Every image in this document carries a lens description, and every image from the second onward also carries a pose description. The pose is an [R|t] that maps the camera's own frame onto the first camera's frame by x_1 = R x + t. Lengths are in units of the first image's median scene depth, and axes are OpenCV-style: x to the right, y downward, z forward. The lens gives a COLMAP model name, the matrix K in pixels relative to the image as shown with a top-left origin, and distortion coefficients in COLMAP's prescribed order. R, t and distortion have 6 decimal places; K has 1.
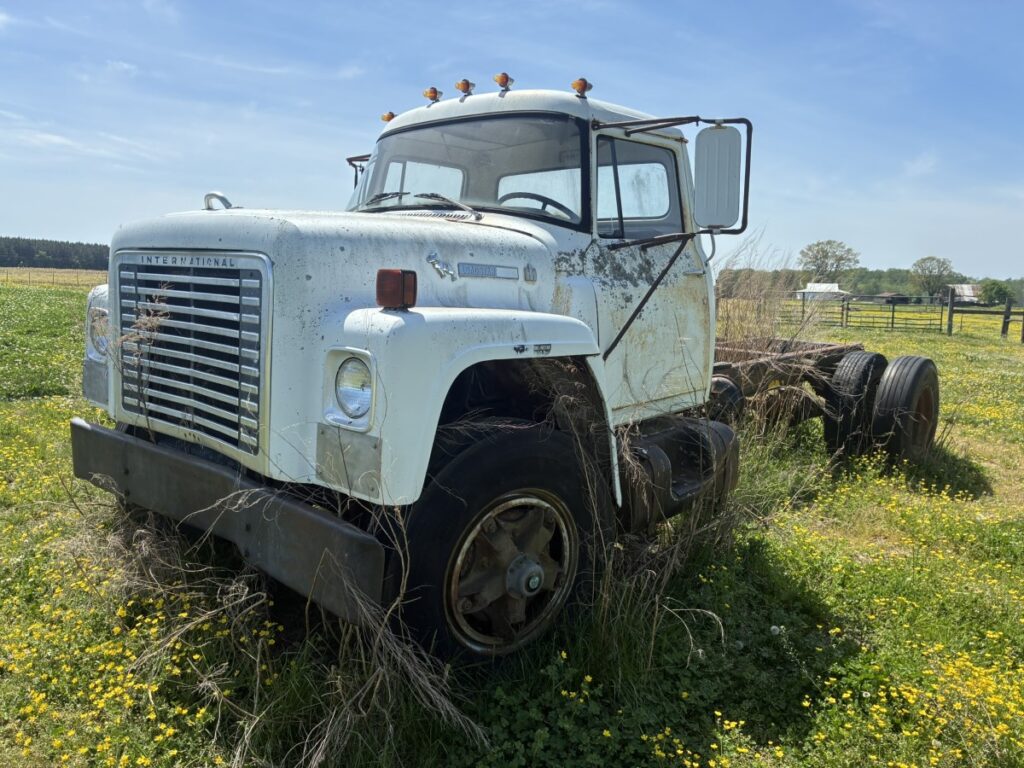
lens RADIAL K [[783.6, 0, 512.6], [0, 783.6, 380.3], [0, 0, 1]] dist [0.012995, -0.015081]
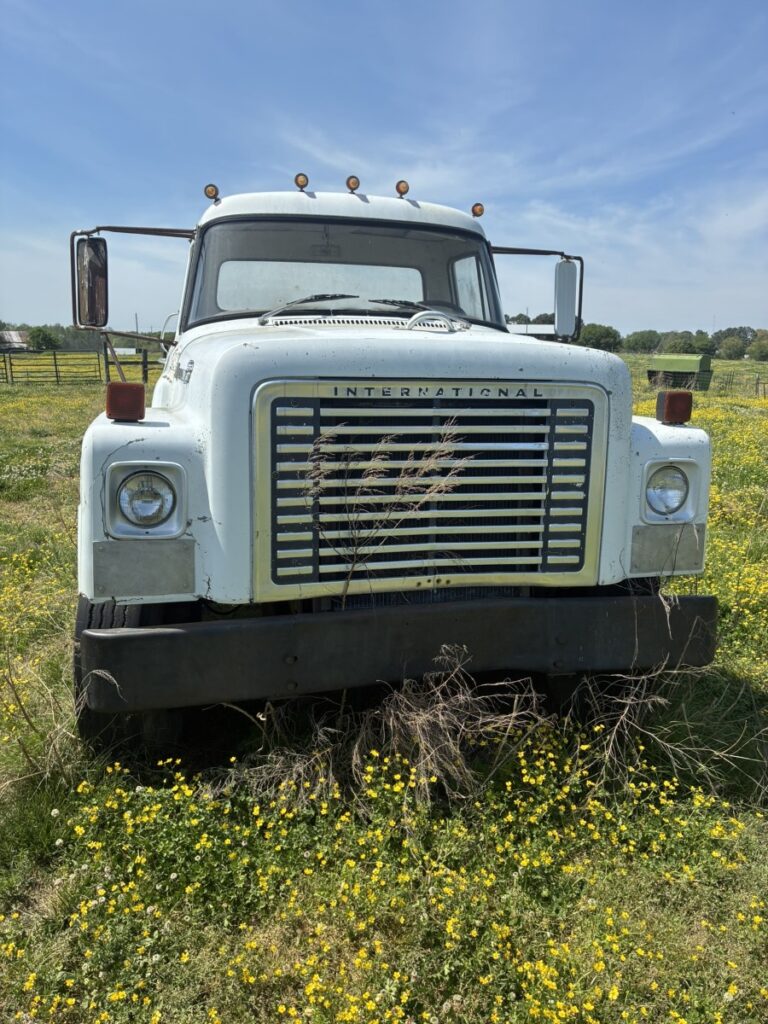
lens RADIAL K [[783.6, 0, 382.0], [0, 783.6, 519.4], [0, 0, 1]] dist [0.012995, -0.015081]
pose [[0.557425, -0.201479, 0.805409, -1.160259], [0.106979, 0.979450, 0.170976, -0.163659], [-0.823306, -0.009145, 0.567524, 0.529198]]
